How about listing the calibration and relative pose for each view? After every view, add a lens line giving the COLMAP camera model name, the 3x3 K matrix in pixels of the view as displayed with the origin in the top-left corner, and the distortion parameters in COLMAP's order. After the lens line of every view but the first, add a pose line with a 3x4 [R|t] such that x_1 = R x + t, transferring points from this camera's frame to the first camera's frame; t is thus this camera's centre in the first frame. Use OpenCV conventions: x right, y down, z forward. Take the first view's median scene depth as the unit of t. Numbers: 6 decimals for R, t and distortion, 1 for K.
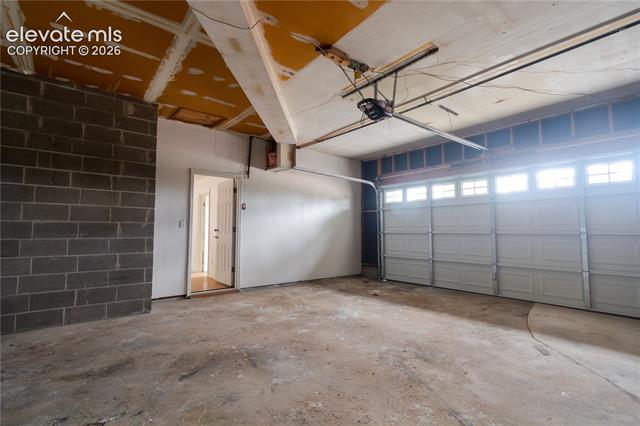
lens RADIAL K [[303.0, 0, 322.5], [0, 303.0, 213.4], [0, 0, 1]] dist [-0.000709, -0.000383]
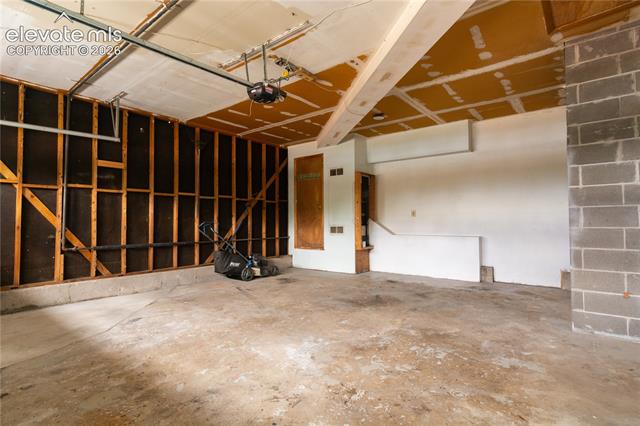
lens RADIAL K [[326.2, 0, 320.7], [0, 326.2, 212.1], [0, 0, 1]] dist [-0.000992, -0.000062]
pose [[-0.978022, -0.001882, -0.208494, 0.225659], [0.017598, 0.995646, -0.091537, 0.128017], [0.207758, -0.093195, -0.973731, 2.011858]]
